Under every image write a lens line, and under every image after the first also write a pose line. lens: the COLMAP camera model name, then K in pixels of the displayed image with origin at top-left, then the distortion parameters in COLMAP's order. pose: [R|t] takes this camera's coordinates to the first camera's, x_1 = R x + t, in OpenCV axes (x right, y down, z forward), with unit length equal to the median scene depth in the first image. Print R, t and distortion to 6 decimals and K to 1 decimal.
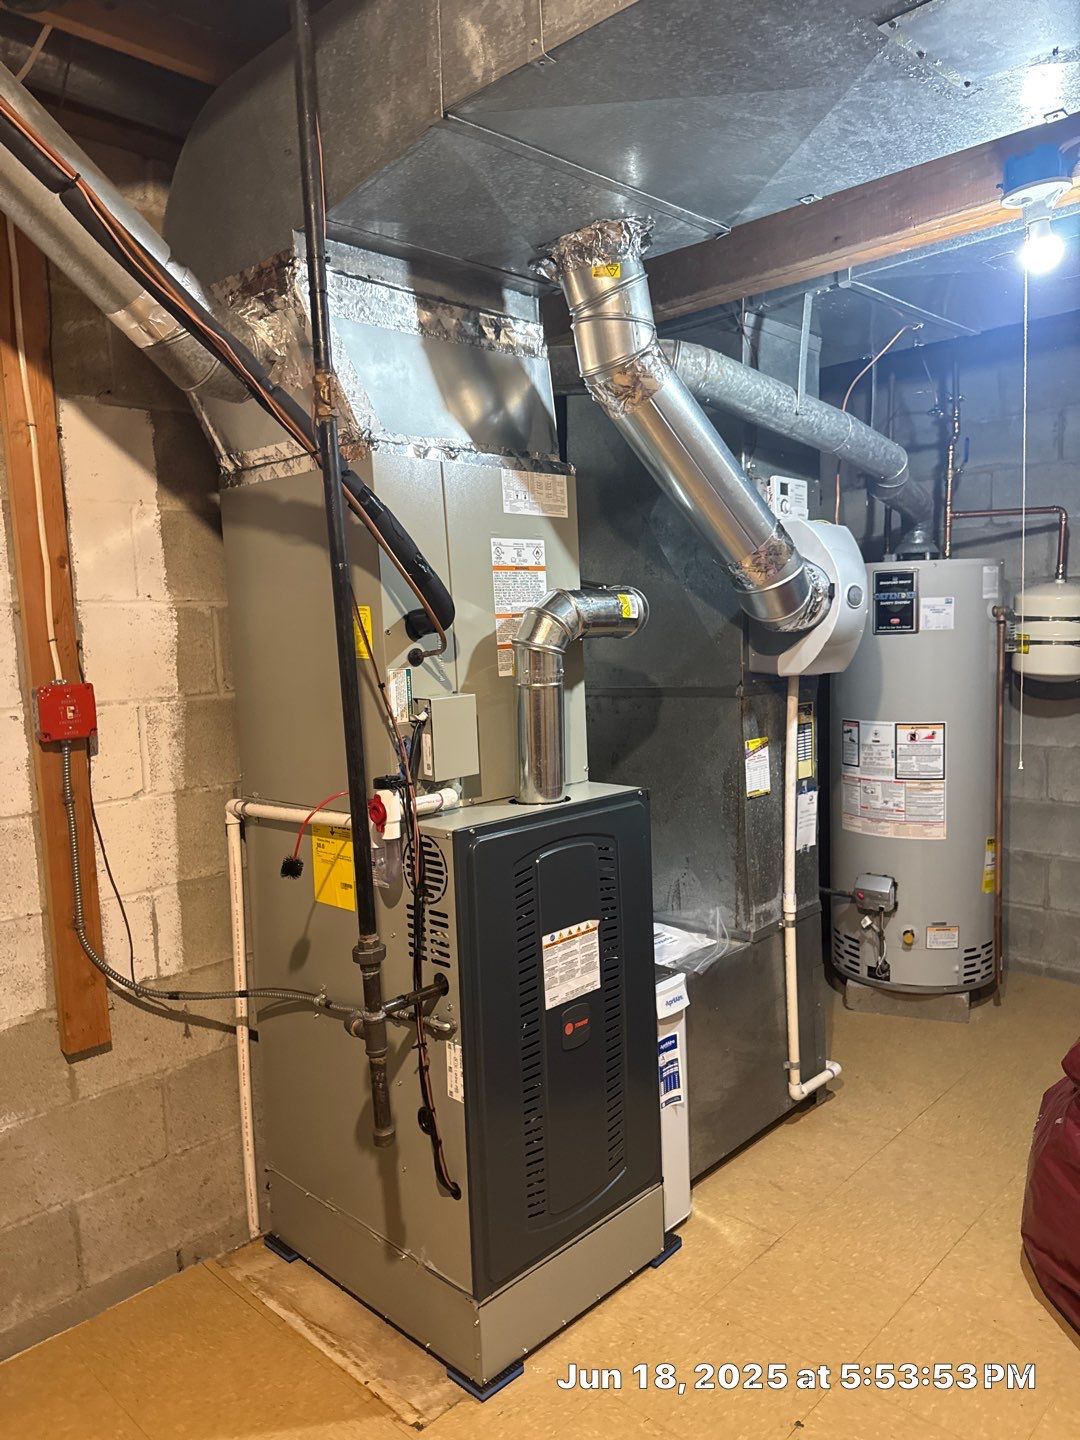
lens RADIAL K [[1004.1, 0, 540.0], [0, 1004.1, 720.0], [0, 0, 1]] dist [0.013111, 0.003056]
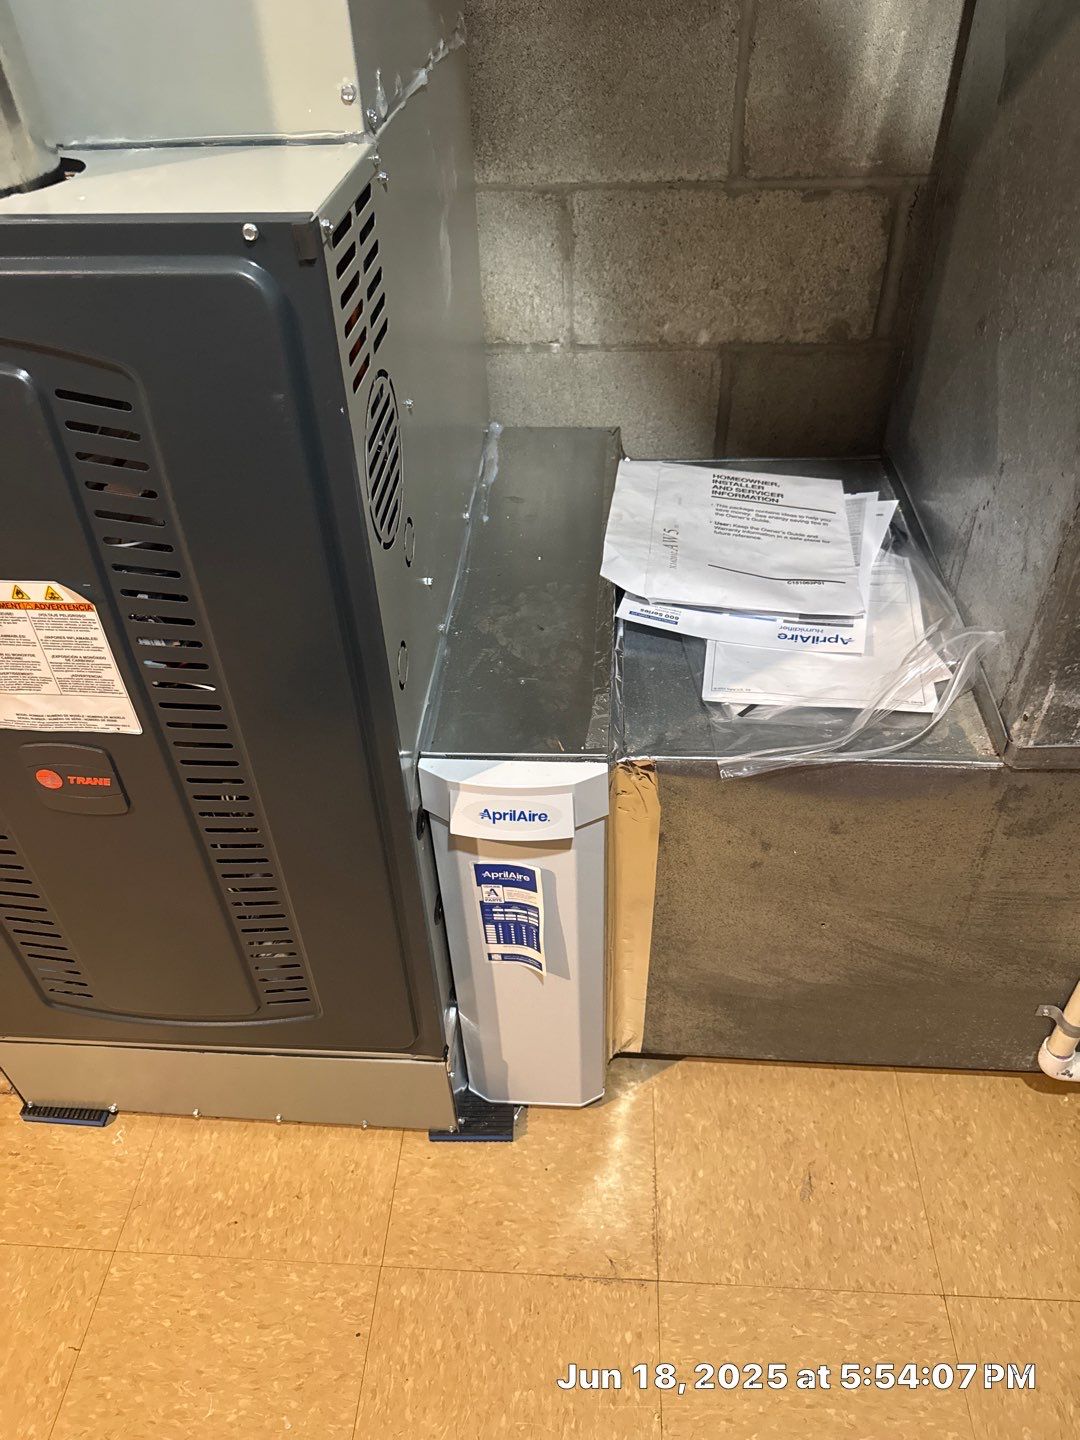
lens RADIAL K [[1004.1, 0, 540.0], [0, 1004.1, 720.0], [0, 0, 1]] dist [0.013111, 0.003056]
pose [[0.647232, 0.499344, -0.575974, 0.237742], [-0.055831, 0.784603, 0.617479, 0.000426], [0.760245, -0.367495, 0.535700, 0.542003]]
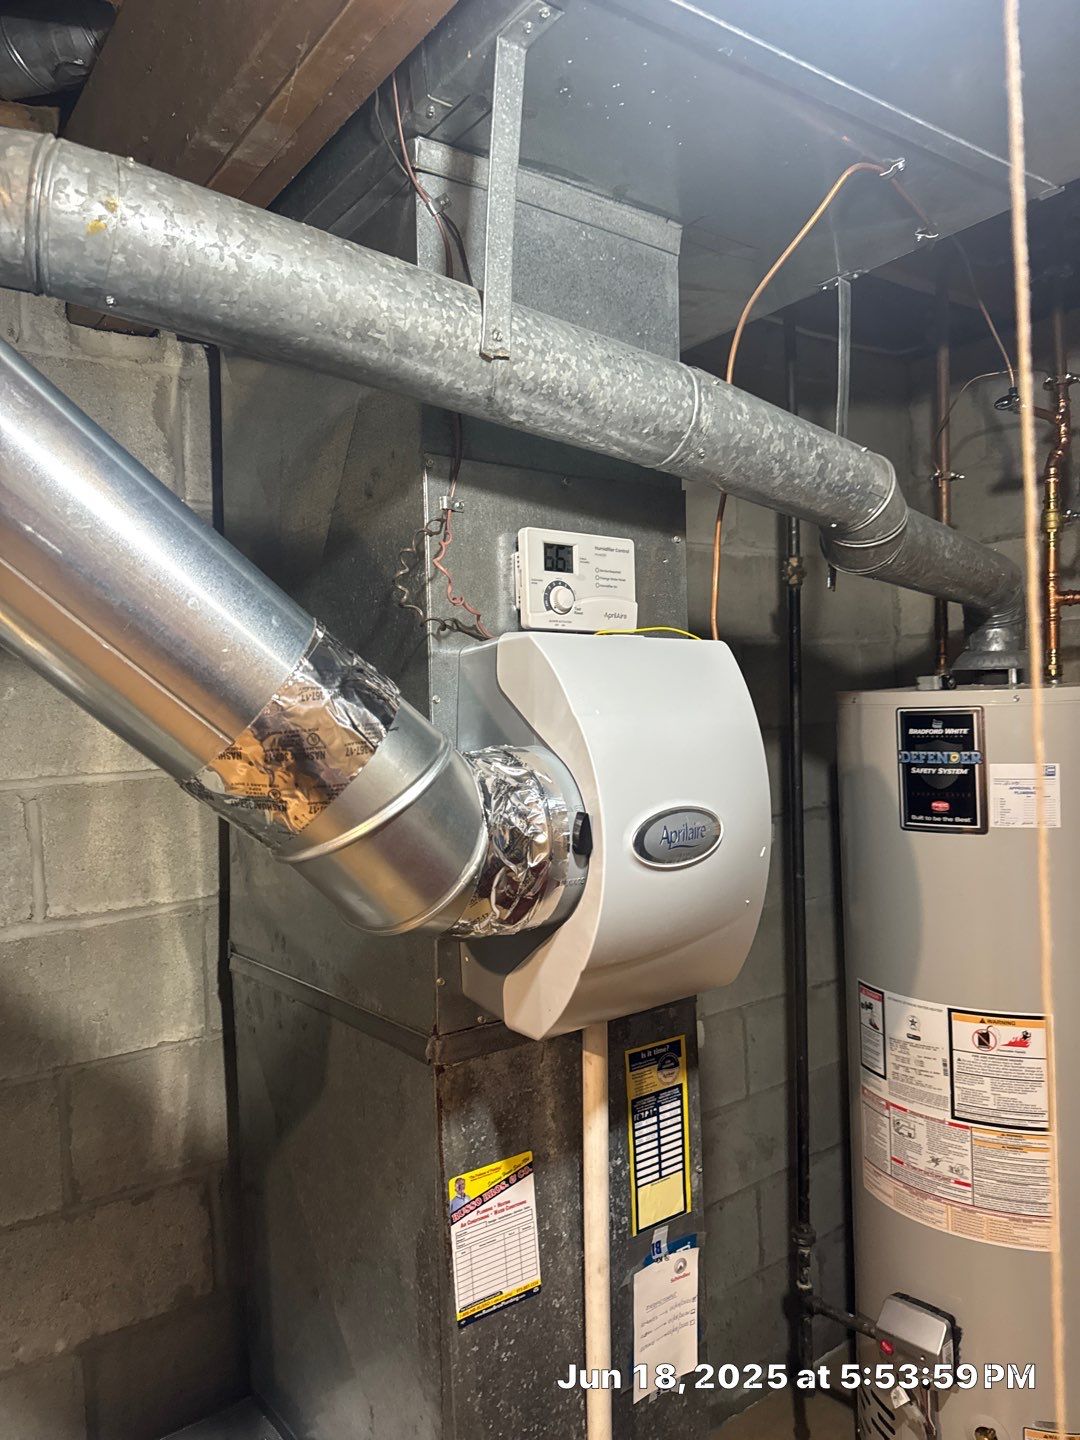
lens RADIAL K [[1024.9, 0, 540.0], [0, 1024.9, 720.0], [0, 0, 1]] dist [0.001339, -0.027053]
pose [[0.987124, -0.005544, -0.159859, 0.238872], [-0.006964, 0.996962, -0.077575, -0.101759], [0.159804, 0.077690, 0.984087, 0.459791]]
